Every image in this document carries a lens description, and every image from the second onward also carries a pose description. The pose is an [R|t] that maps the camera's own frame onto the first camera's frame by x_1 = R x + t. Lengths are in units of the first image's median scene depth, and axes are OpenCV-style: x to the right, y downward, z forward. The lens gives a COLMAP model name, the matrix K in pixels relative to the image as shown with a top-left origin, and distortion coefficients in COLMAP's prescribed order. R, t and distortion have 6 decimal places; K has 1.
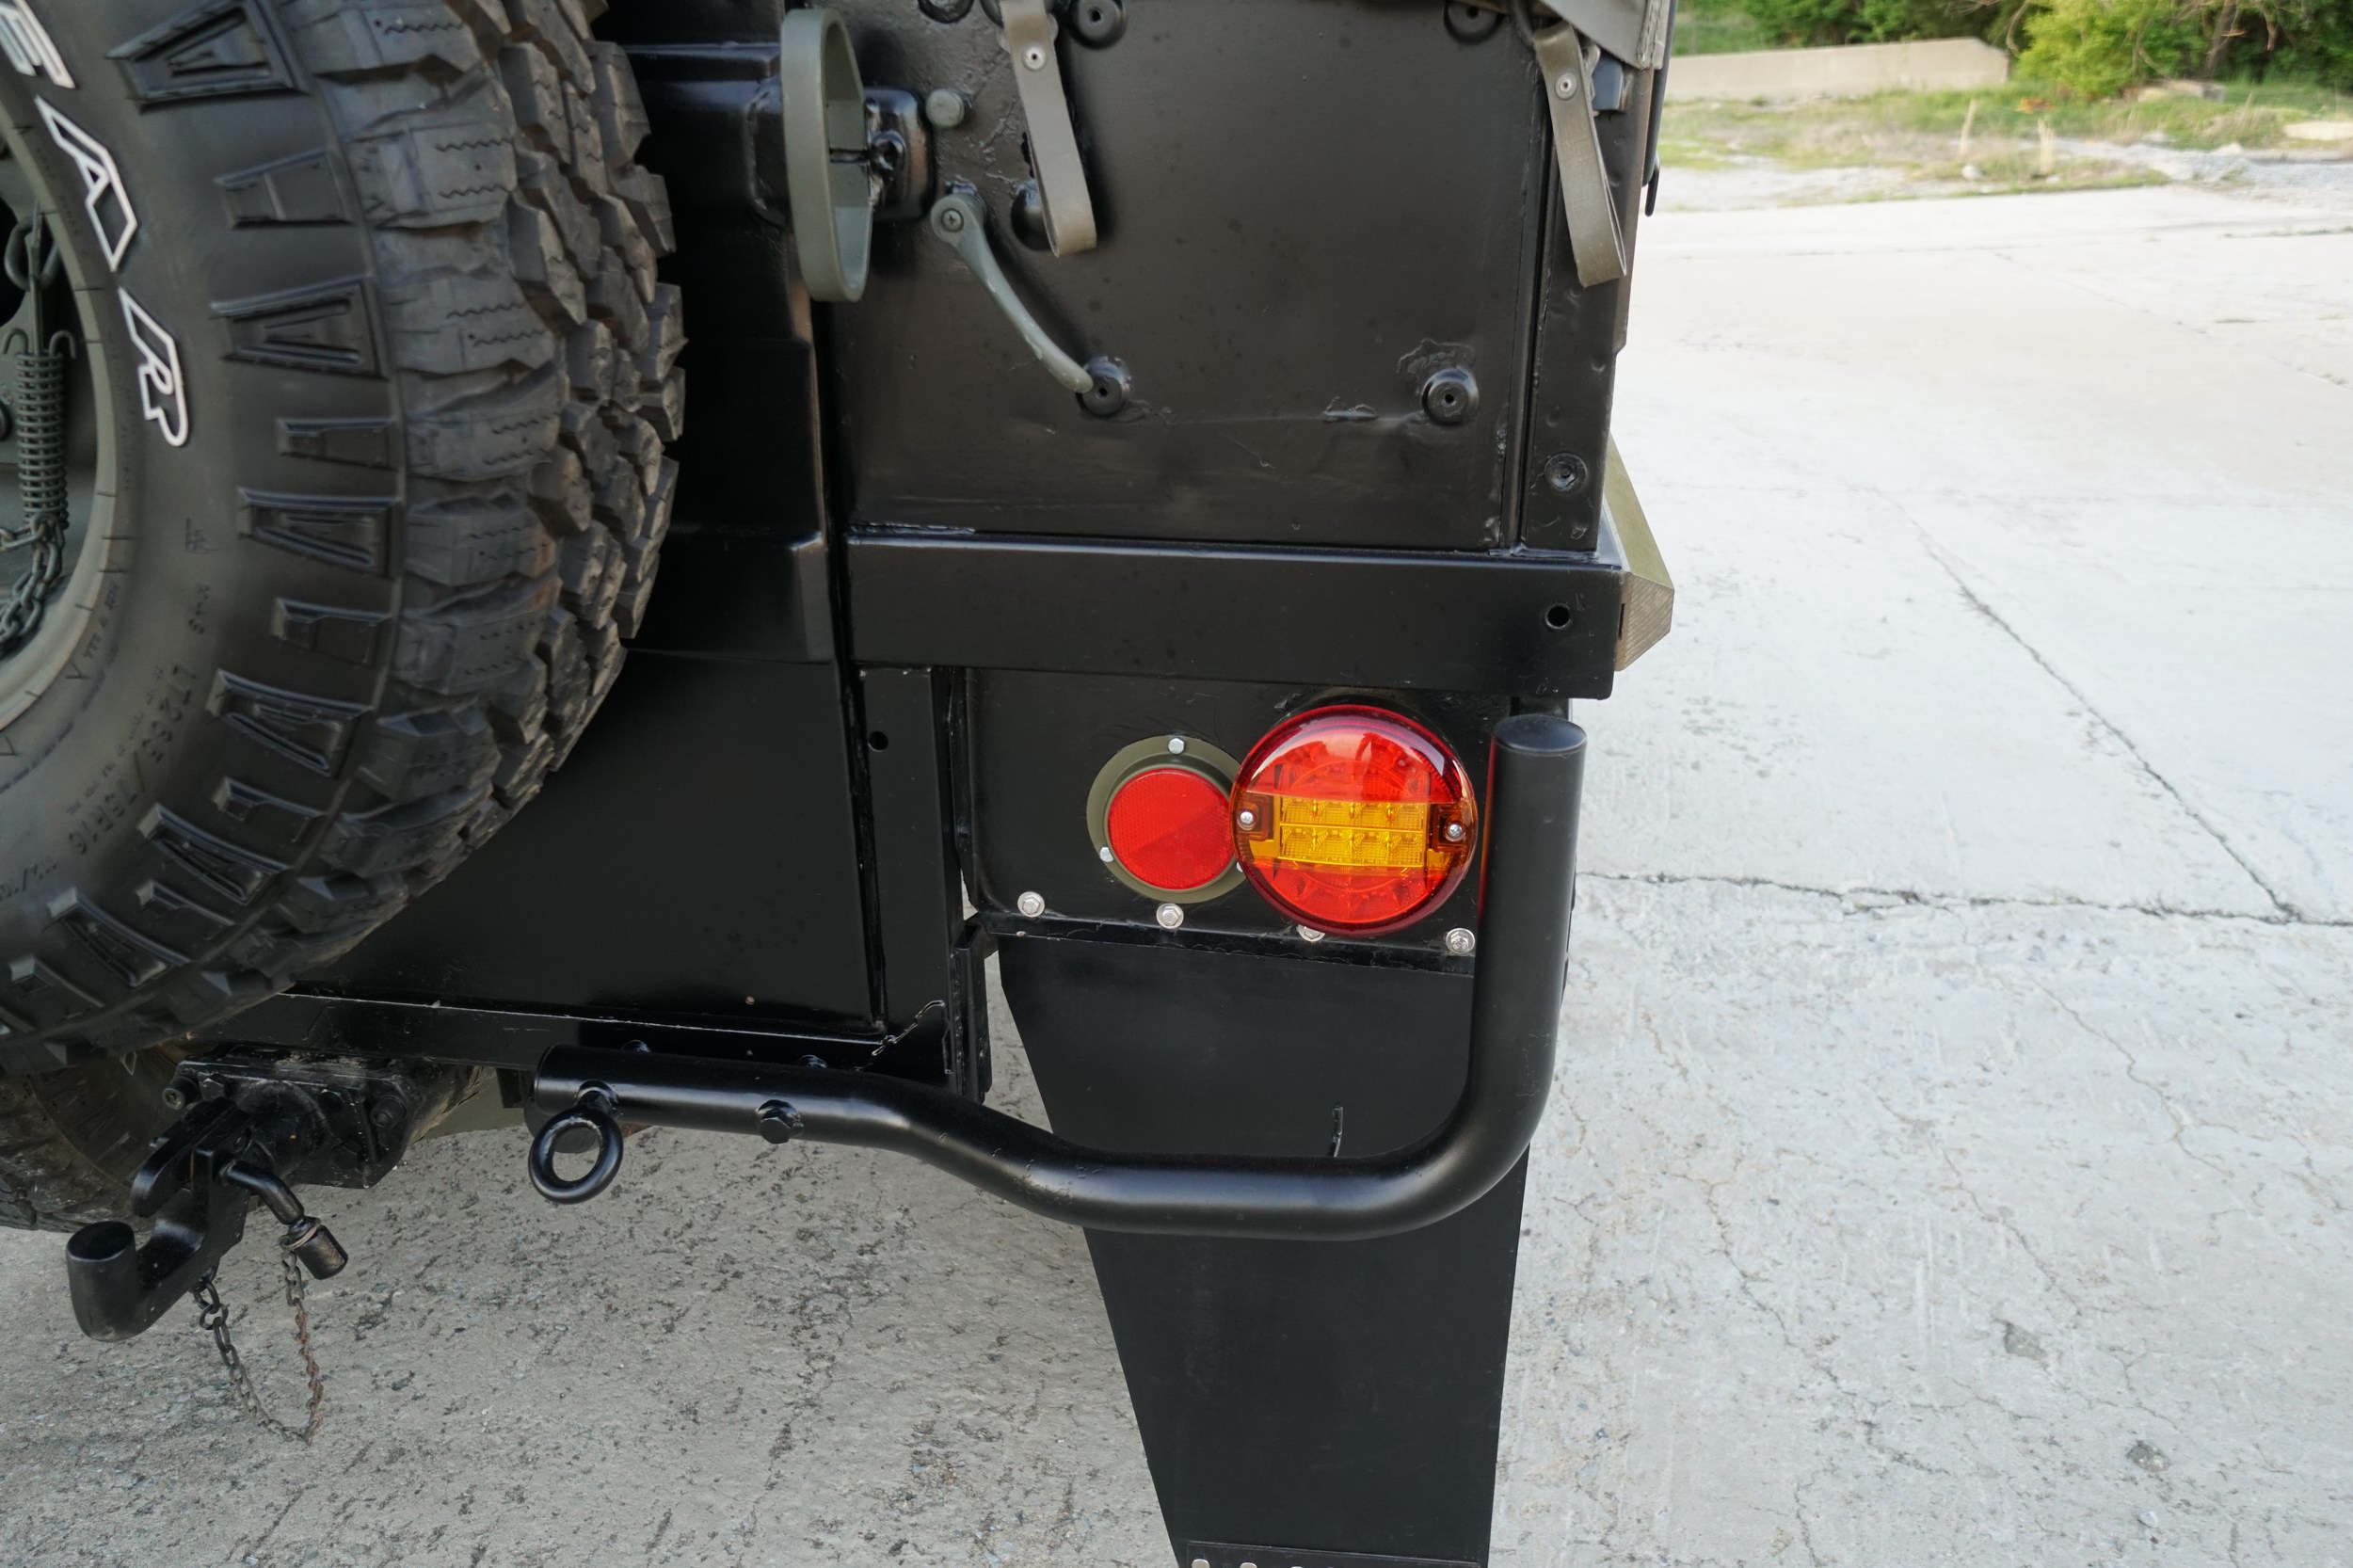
lens RADIAL K [[1694.2, 0, 1153.7], [0, 1694.2, 771.4], [0, 0, 1]] dist [0.014327, 0.032420]
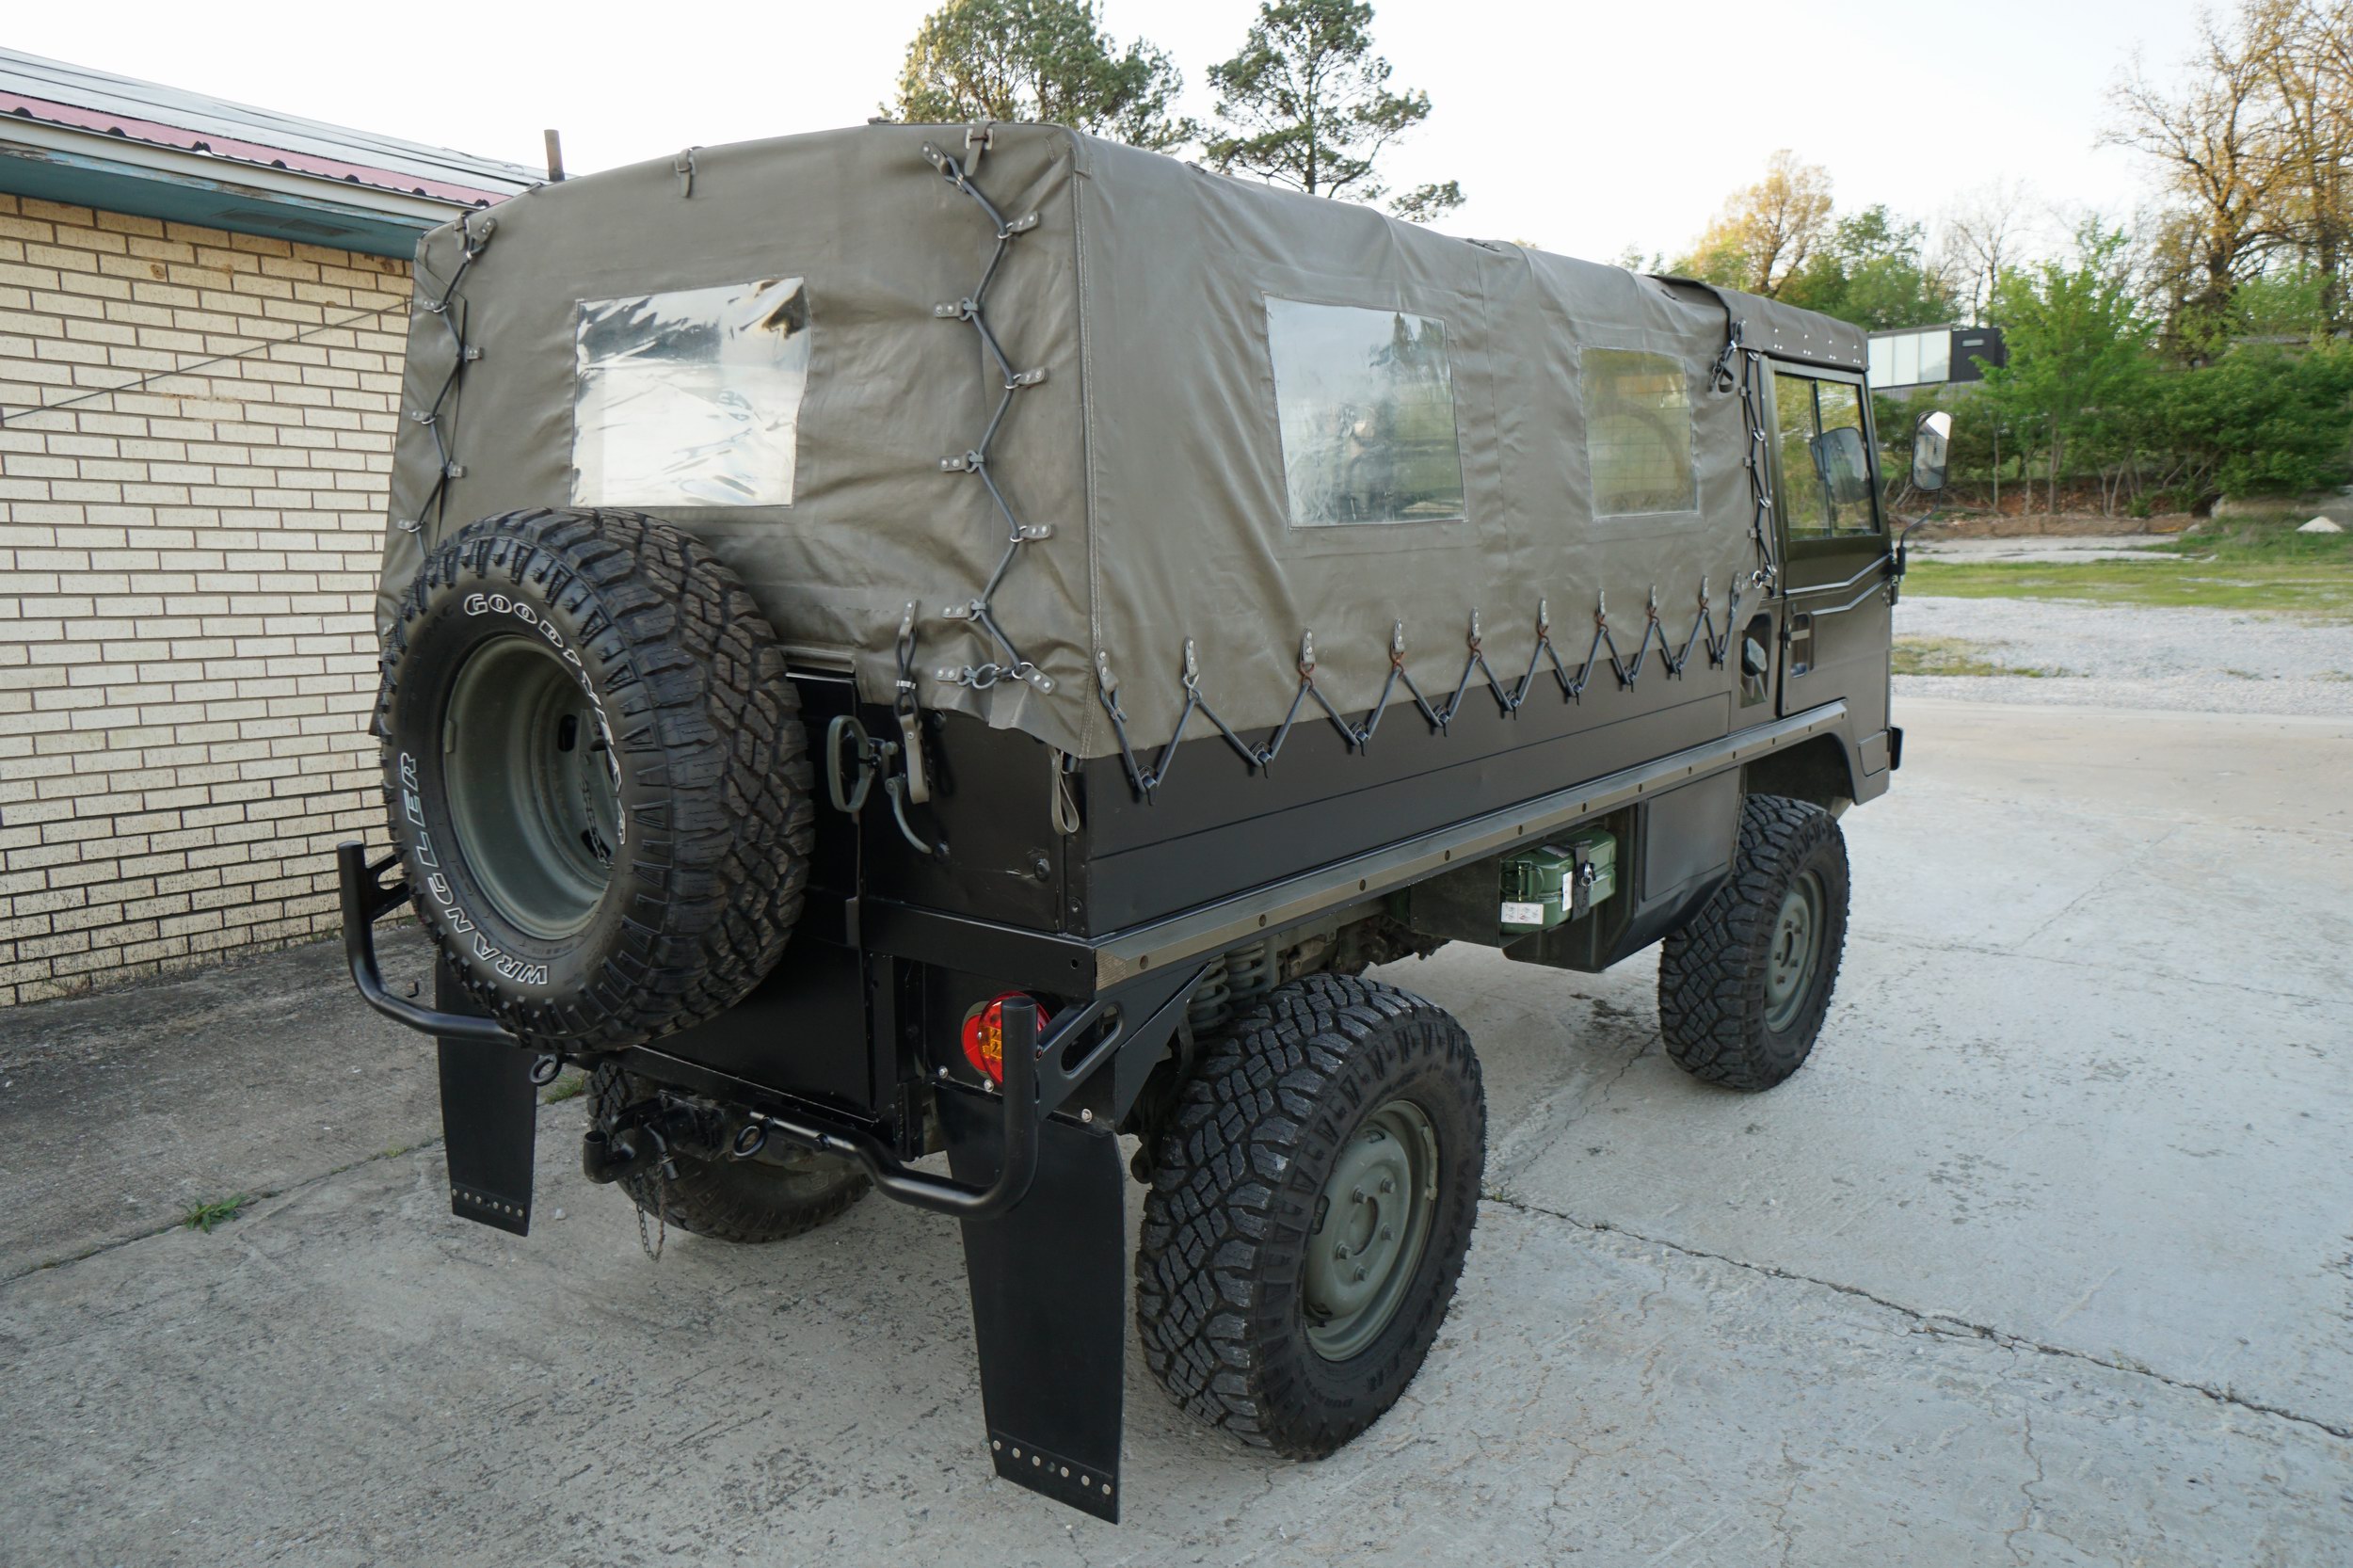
lens RADIAL K [[1694.2, 0, 1153.7], [0, 1694.2, 771.4], [0, 0, 1]] dist [0.014327, 0.032420]
pose [[0.880990, 0.079997, -0.466323, 1.193501], [-0.183606, 0.966169, -0.181128, 0.049808], [0.436057, 0.245191, 0.865873, -0.916122]]
